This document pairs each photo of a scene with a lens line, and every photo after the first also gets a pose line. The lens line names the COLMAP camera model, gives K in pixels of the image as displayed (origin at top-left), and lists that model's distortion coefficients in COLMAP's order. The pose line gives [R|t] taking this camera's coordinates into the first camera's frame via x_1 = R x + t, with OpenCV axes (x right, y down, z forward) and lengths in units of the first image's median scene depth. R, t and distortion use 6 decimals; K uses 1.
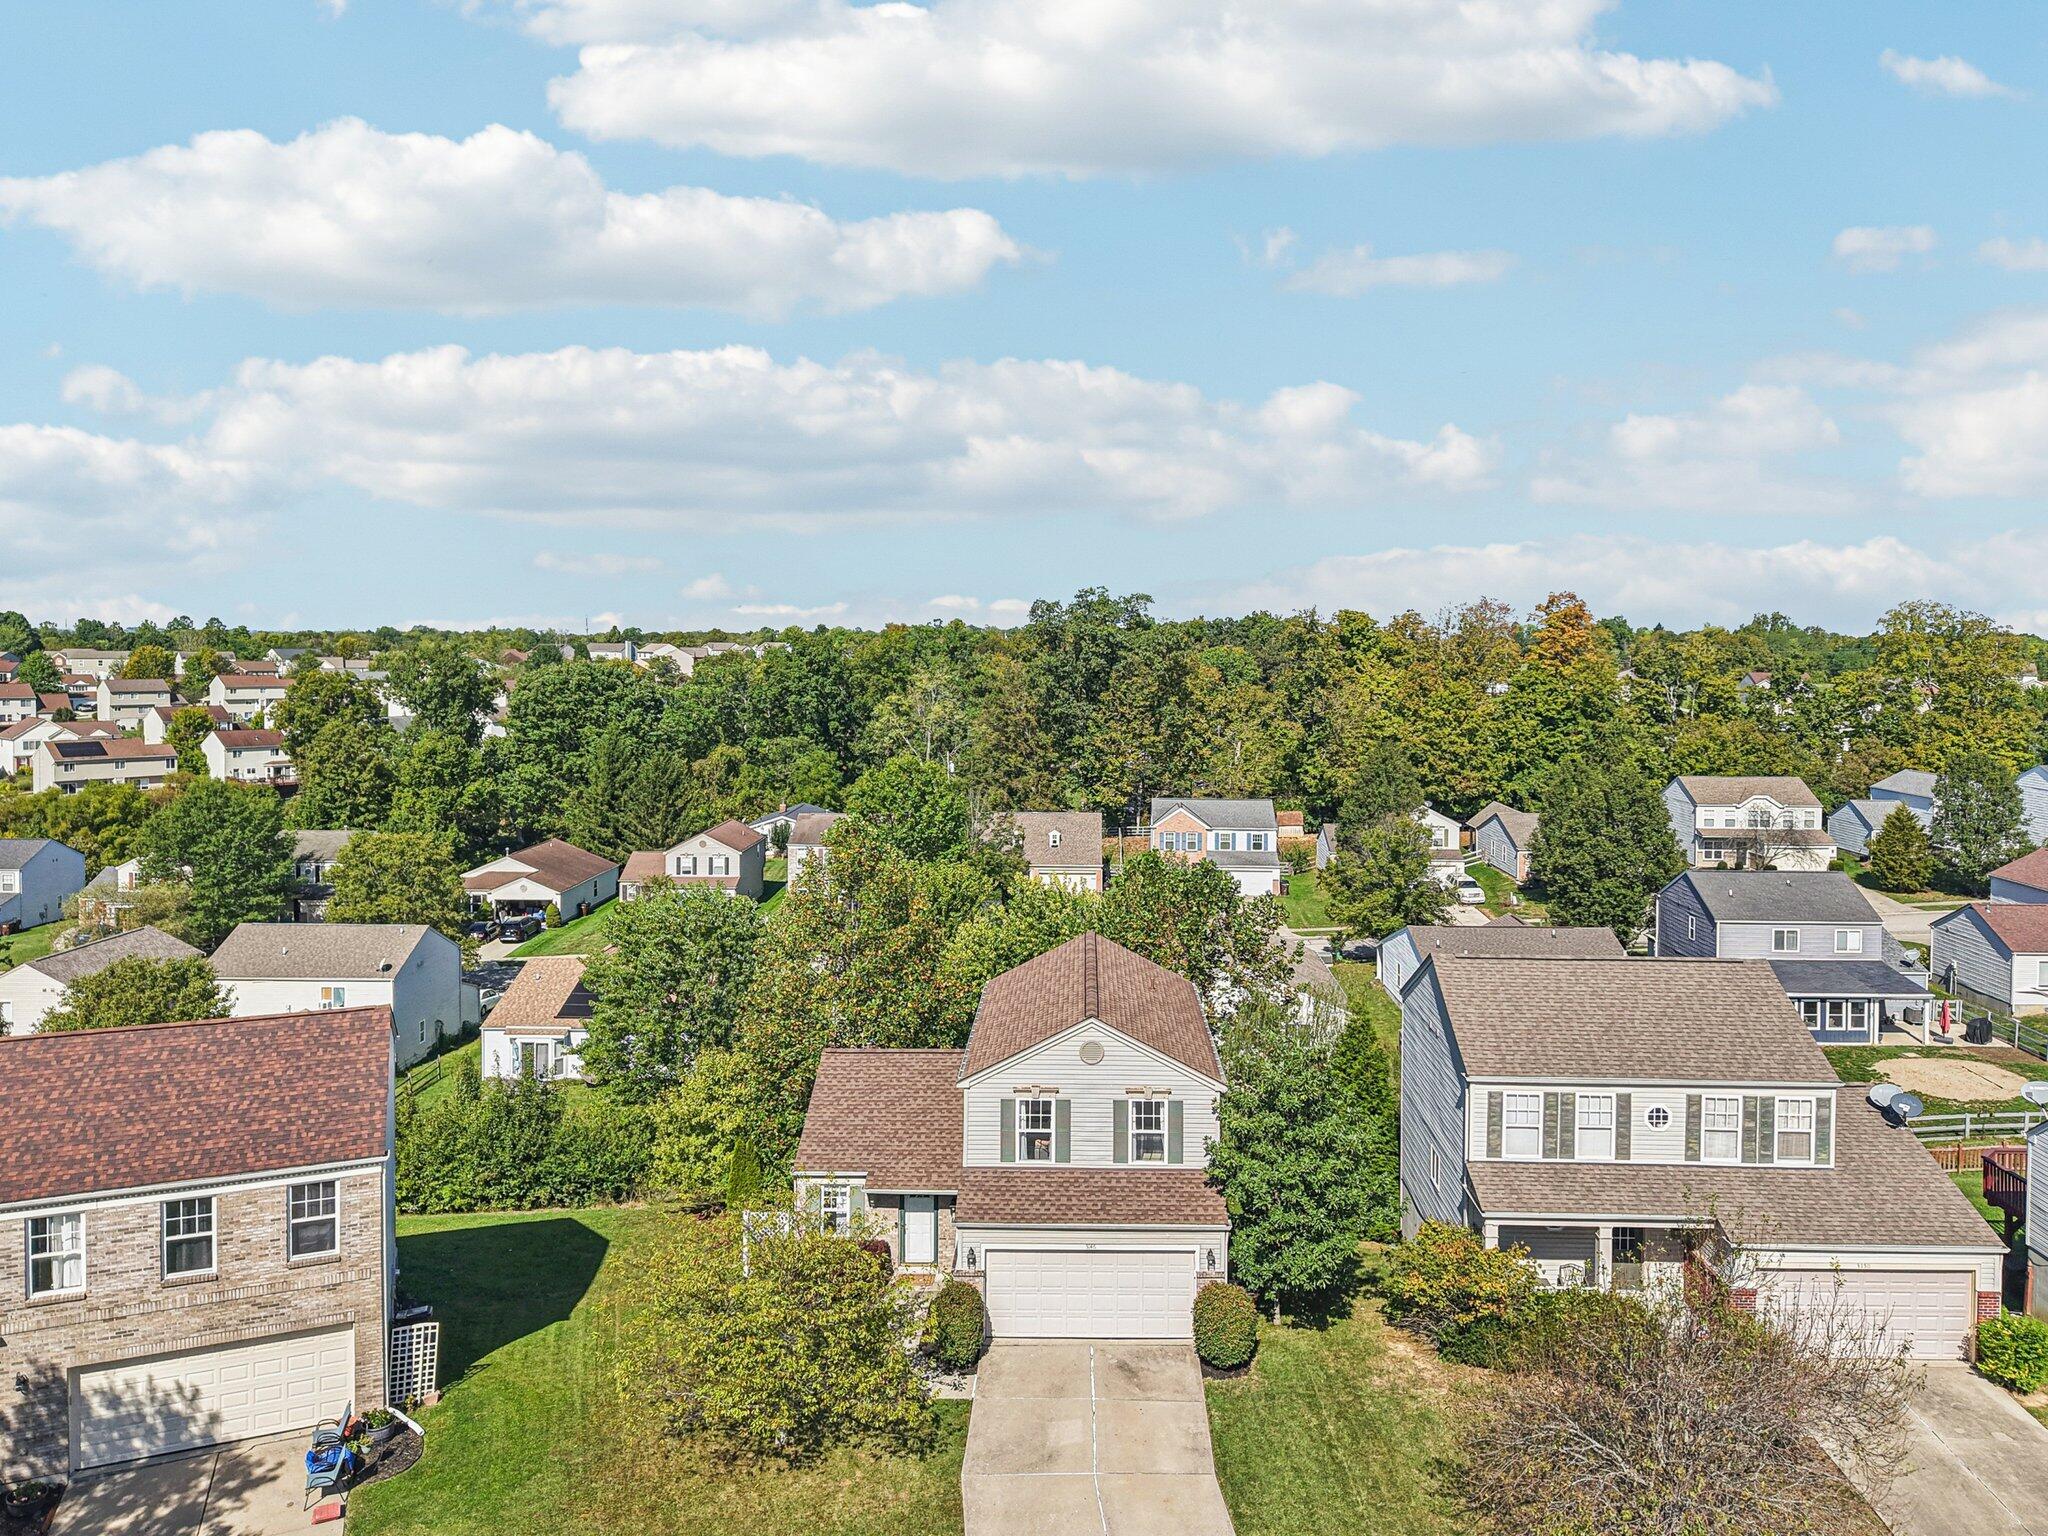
lens RADIAL K [[1405.9, 0, 1089.9], [0, 1405.9, 764.3], [0, 0, 1]] dist [0.093711, -0.179497]
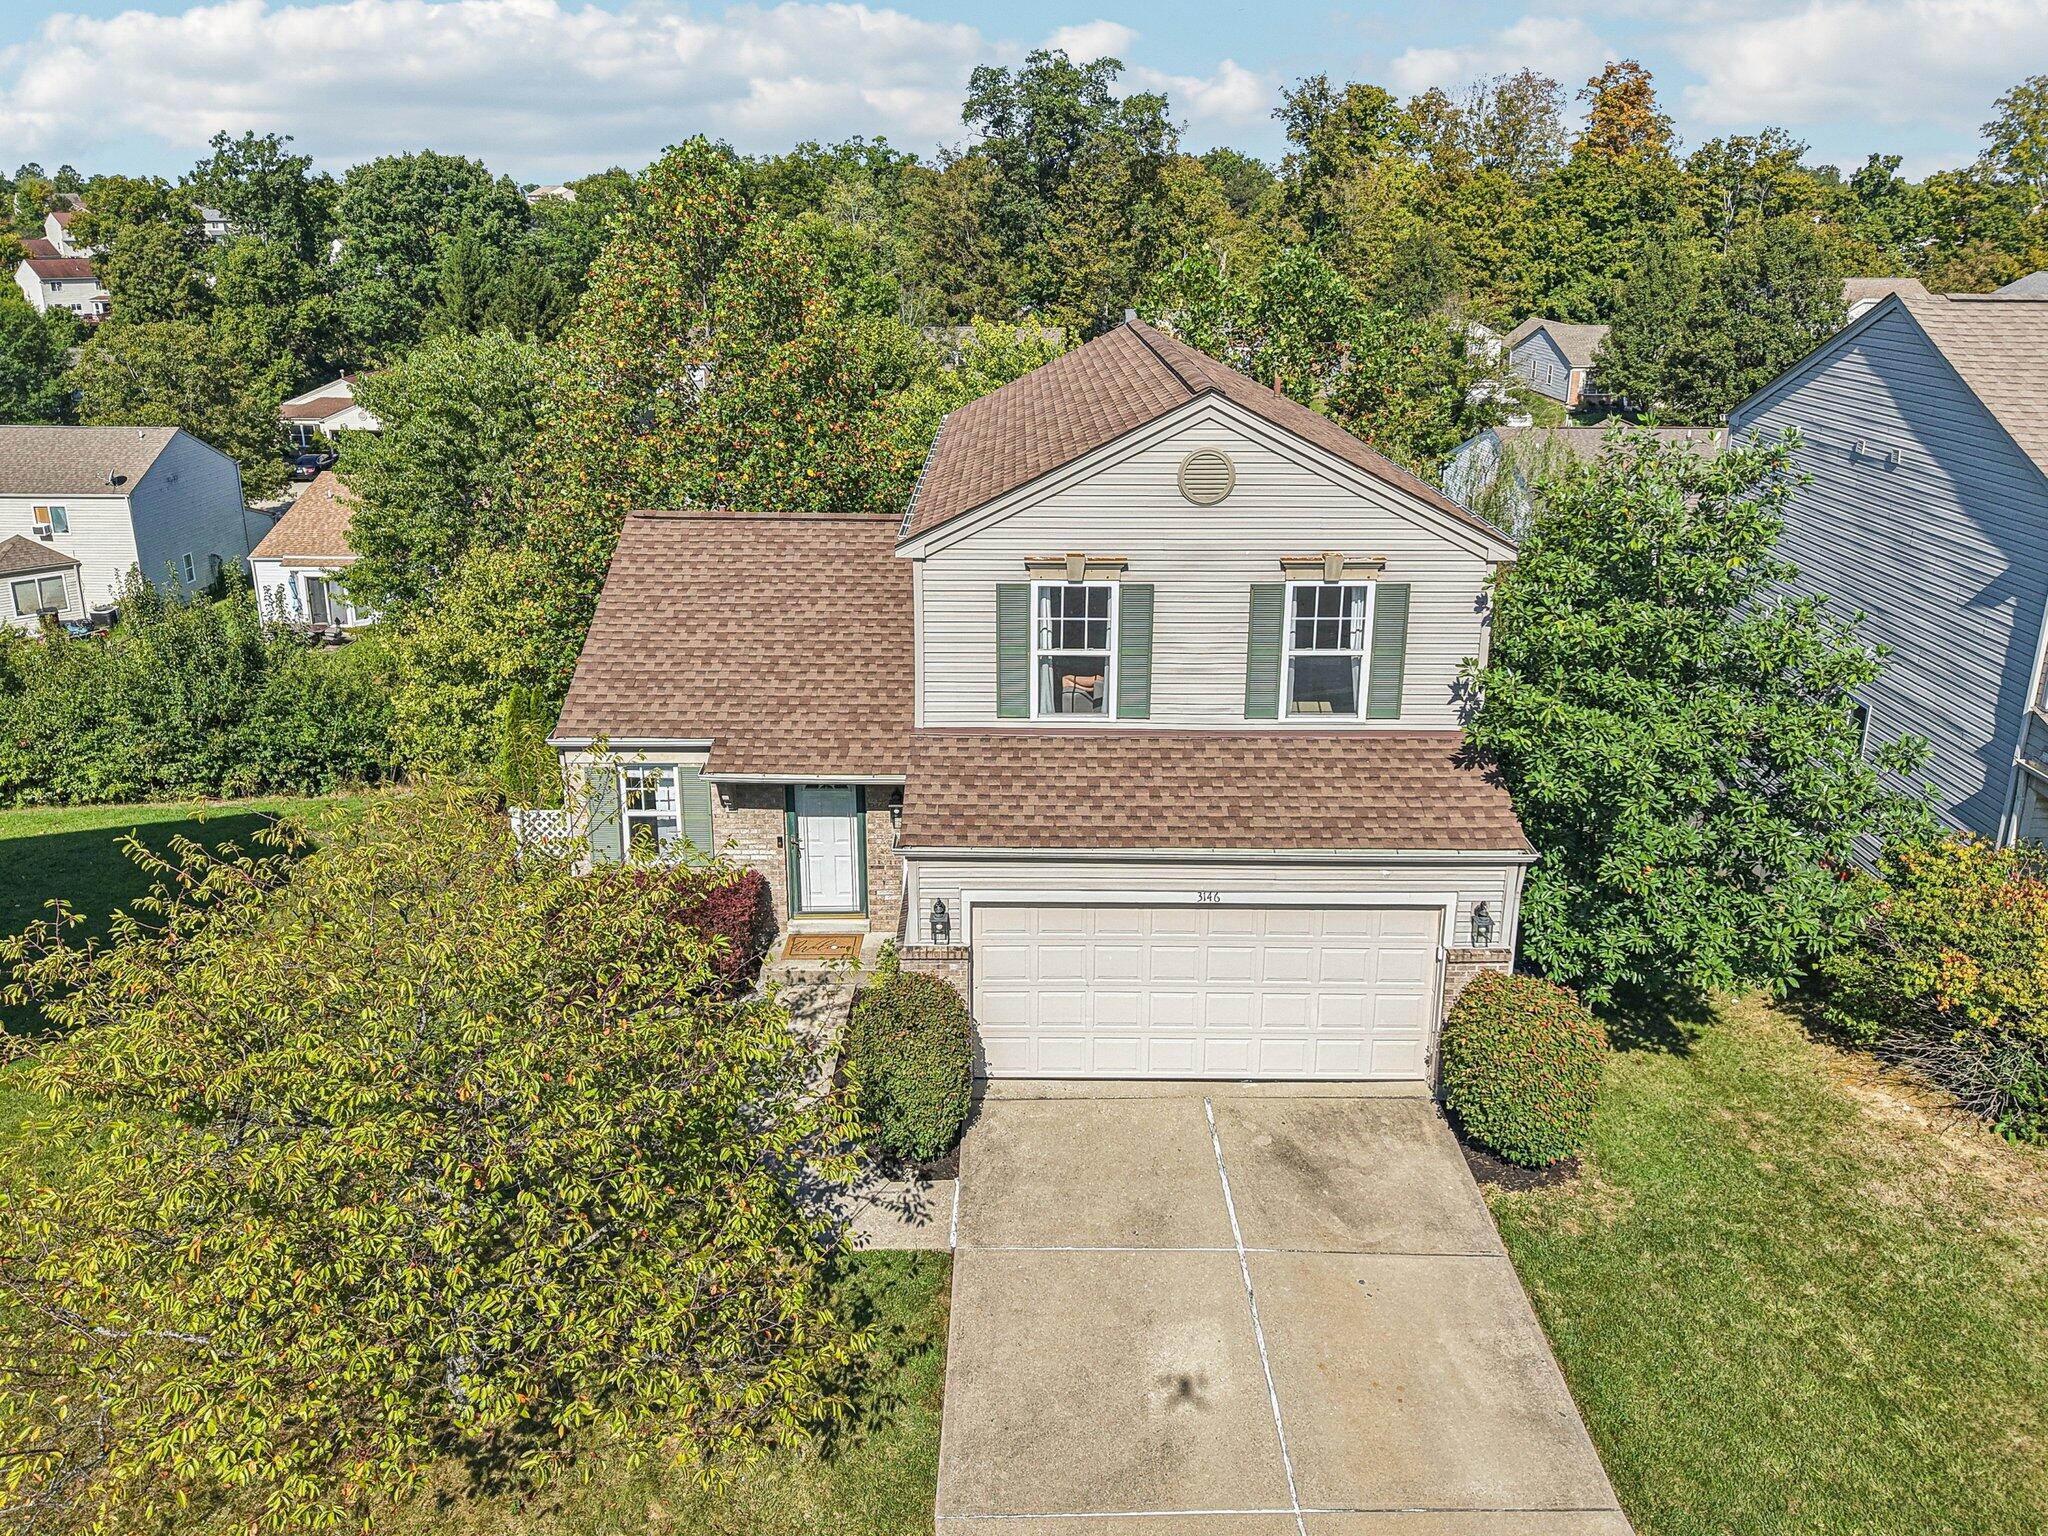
lens RADIAL K [[1422.8, 0, 1109.2], [0, 1422.8, 680.9], [0, 0, 1]] dist [0.095913, -0.120736]
pose [[0.998349, -0.000805, 0.057427, -0.050056], [-0.012649, 0.972268, 0.233527, 0.150523], [-0.056023, -0.233868, 0.970653, 0.516201]]
